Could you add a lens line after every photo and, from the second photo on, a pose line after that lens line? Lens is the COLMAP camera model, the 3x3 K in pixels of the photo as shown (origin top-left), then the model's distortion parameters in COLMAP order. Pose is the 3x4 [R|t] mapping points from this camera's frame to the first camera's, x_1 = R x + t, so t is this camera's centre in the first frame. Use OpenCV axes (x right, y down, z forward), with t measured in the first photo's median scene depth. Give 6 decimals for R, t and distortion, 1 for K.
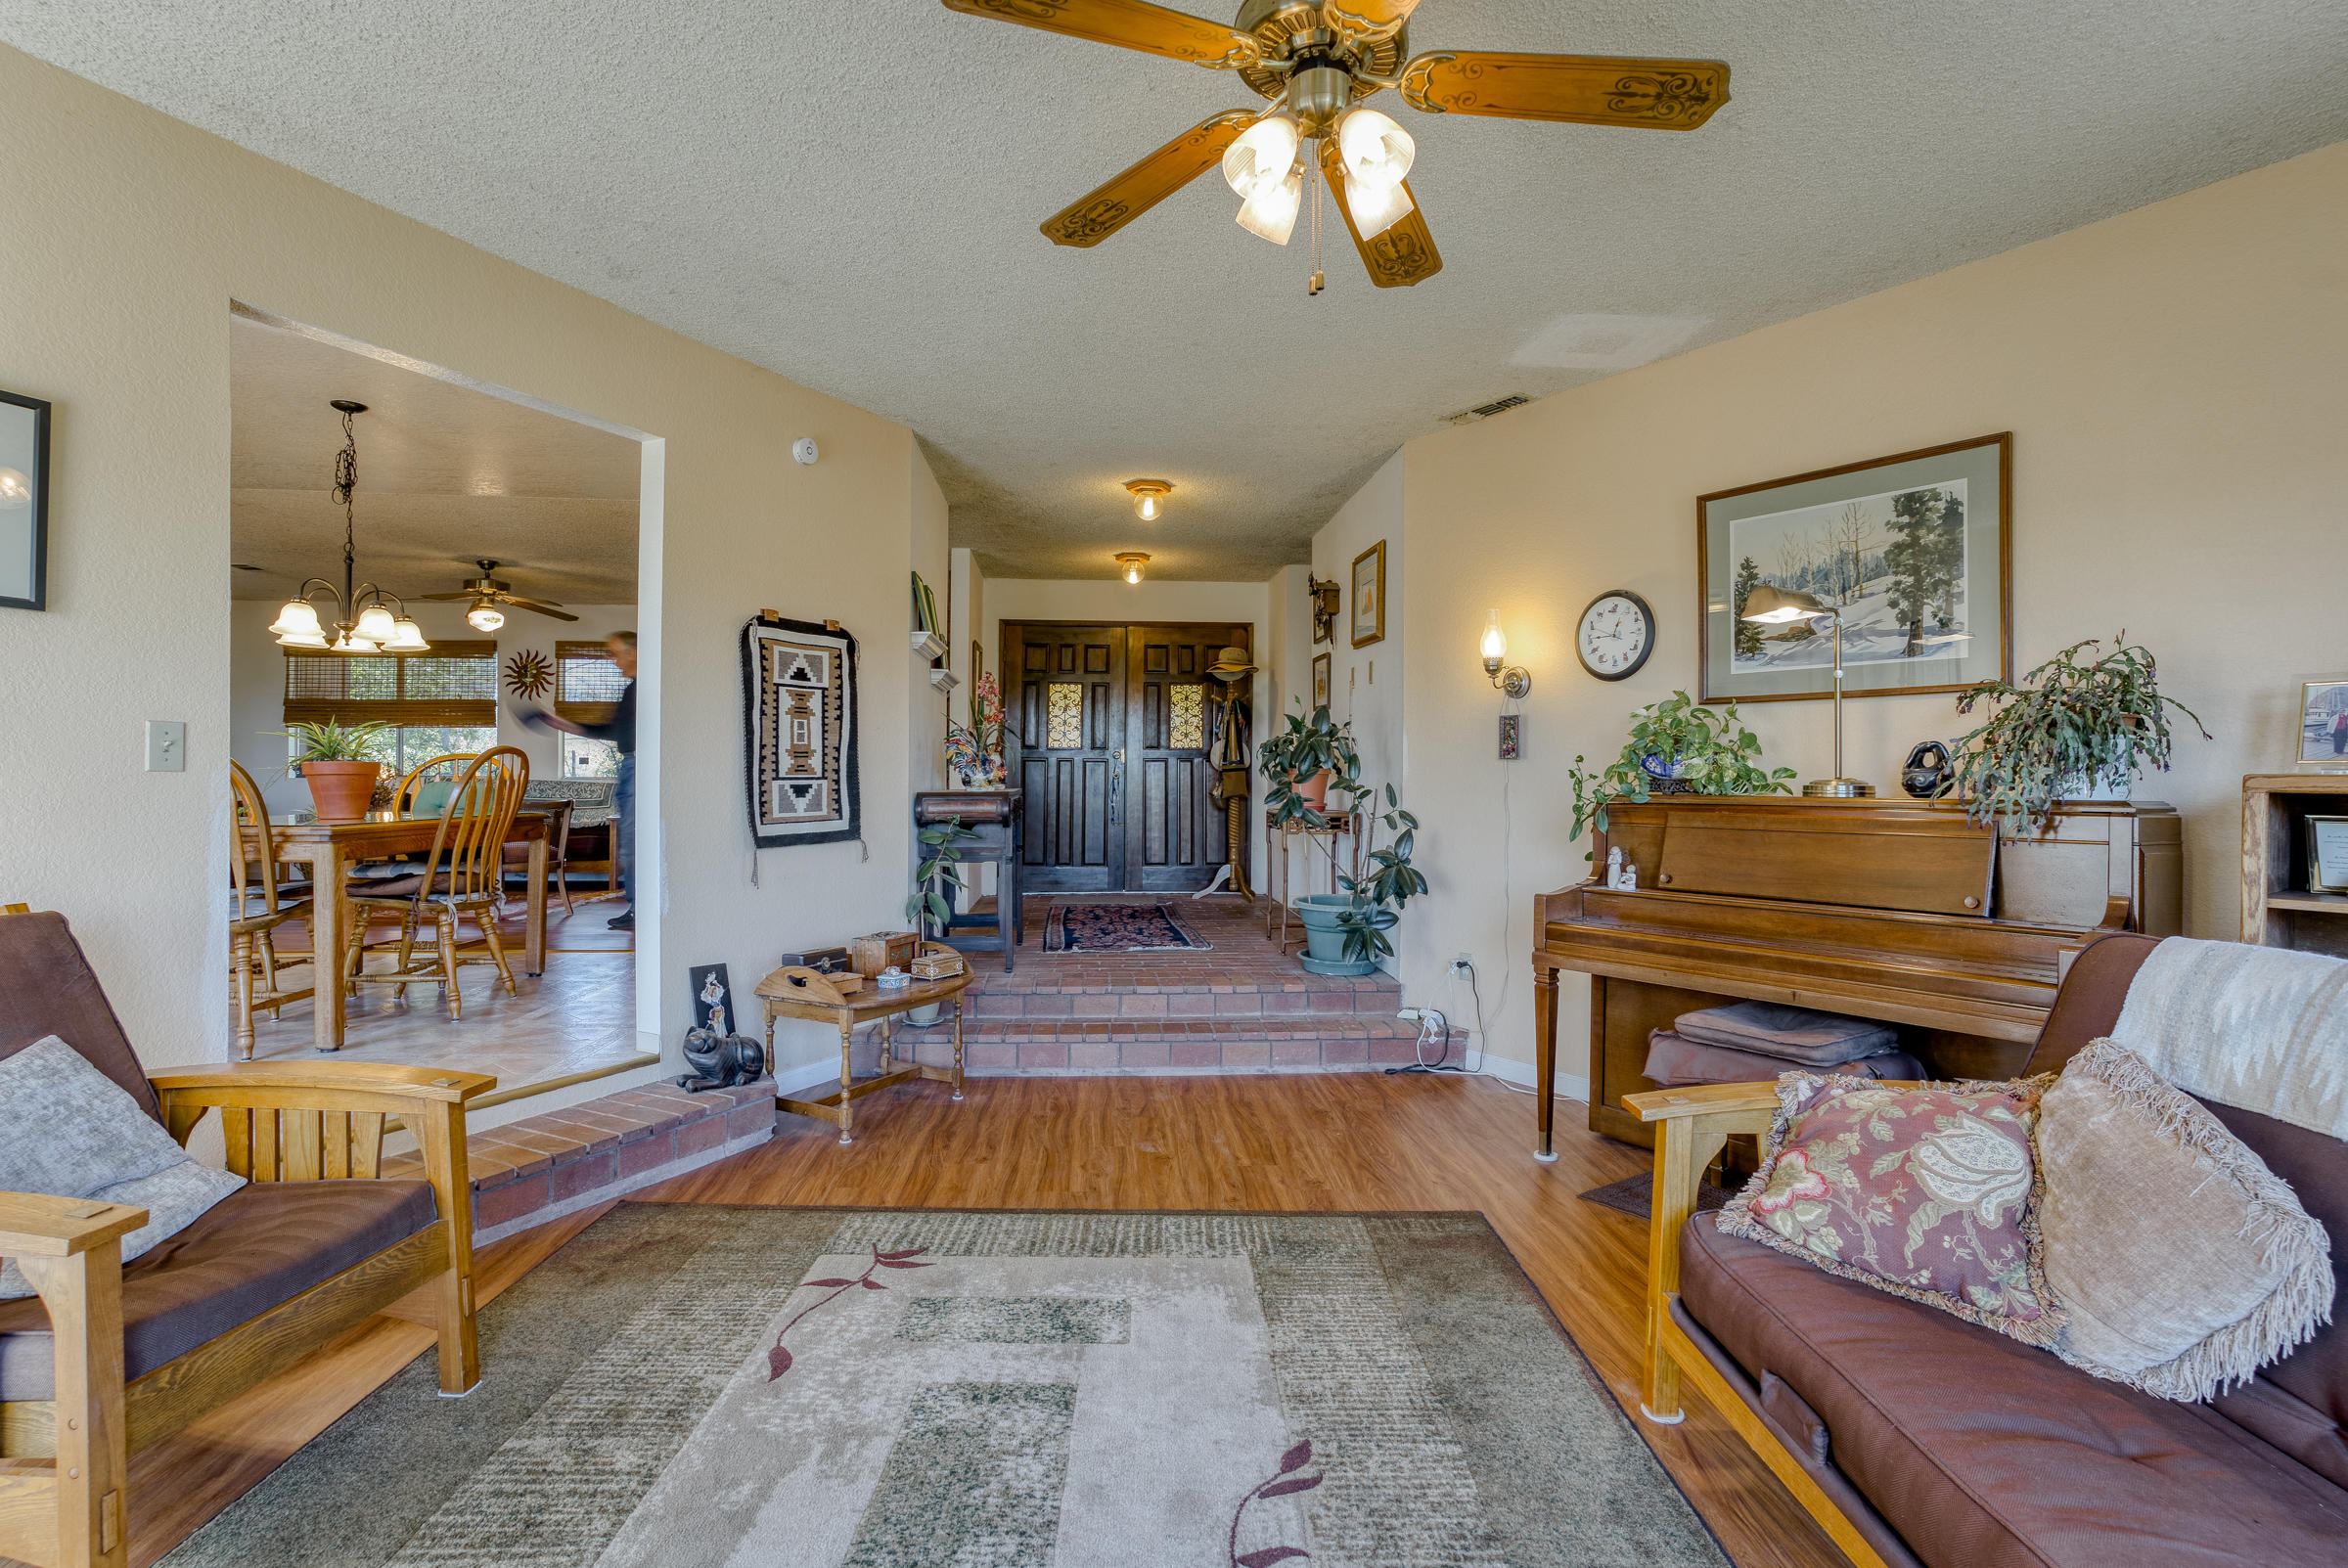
lens RADIAL K [[1154.5, 0, 1187.9], [0, 1154.5, 791.2], [0, 0, 1]] dist [-0.039263, 0.024193]
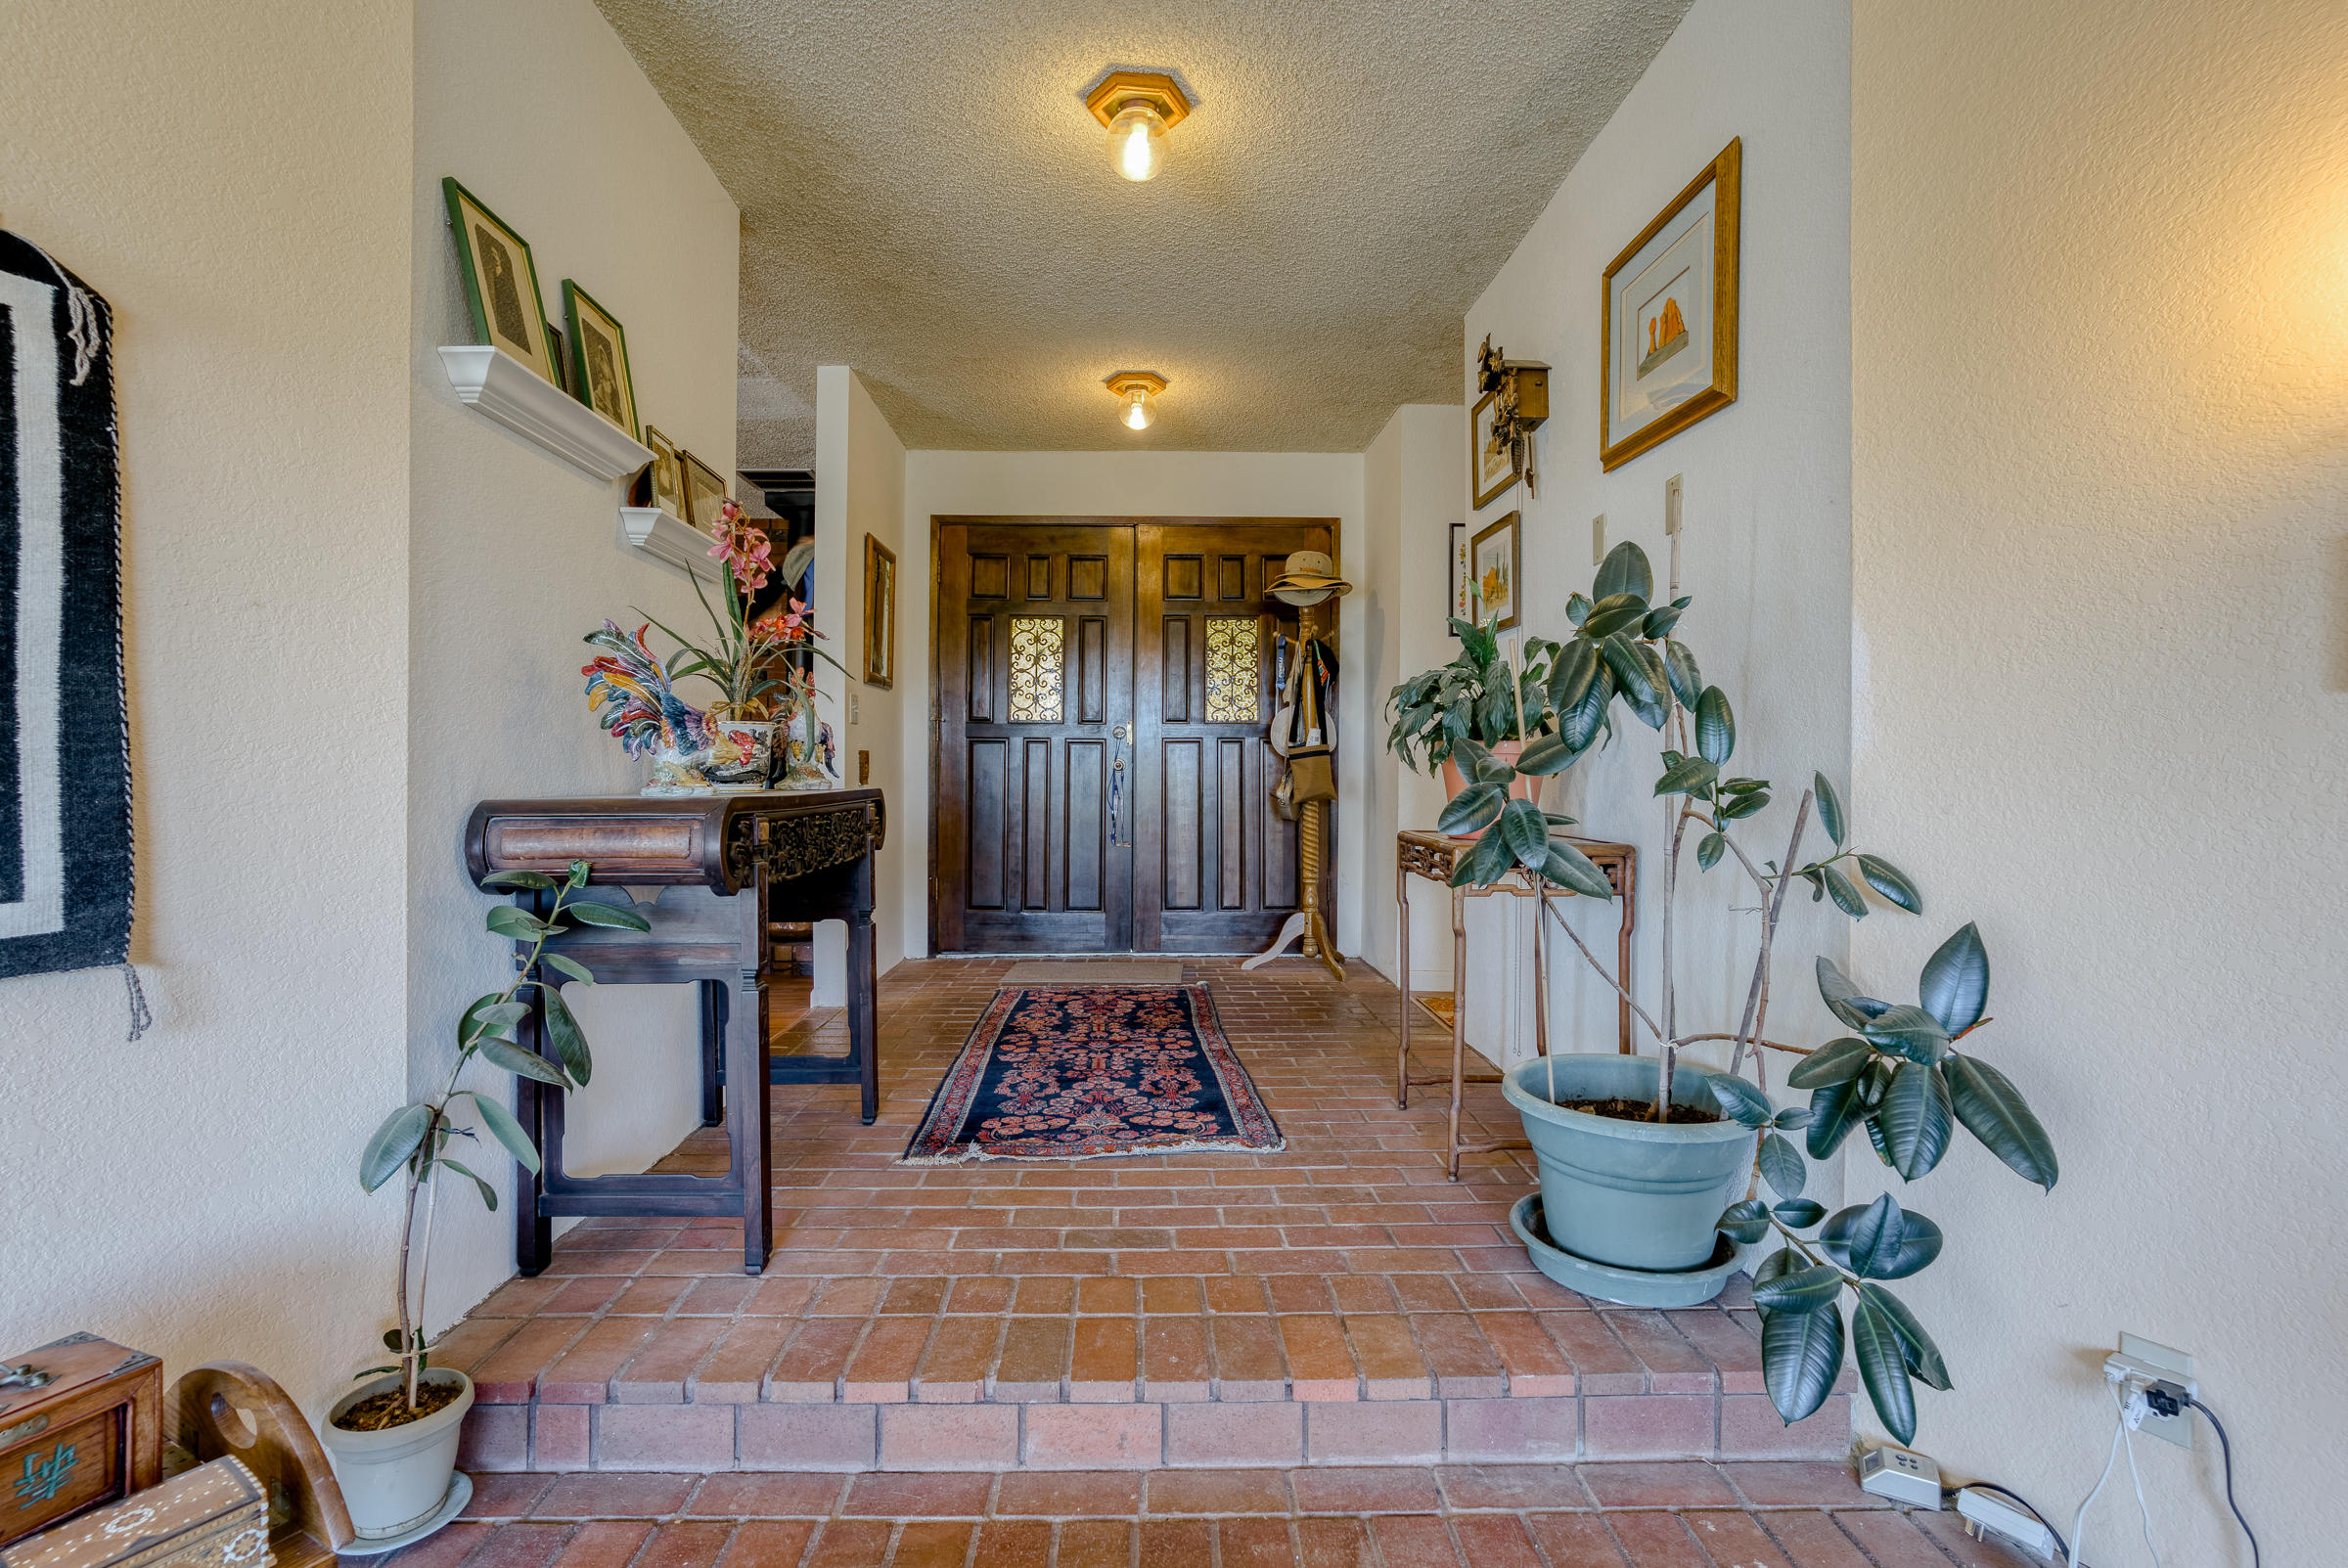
lens RADIAL K [[1154.5, 0, 1178.7], [0, 1154.5, 788.6], [0, 0, 1]] dist [-0.039263, 0.024193]
pose [[0.998586, -0.001662, -0.053134, 0.002956], [0.001704, 0.999998, 0.000746, -0.001665], [0.053133, -0.000836, 0.998587, 0.384112]]
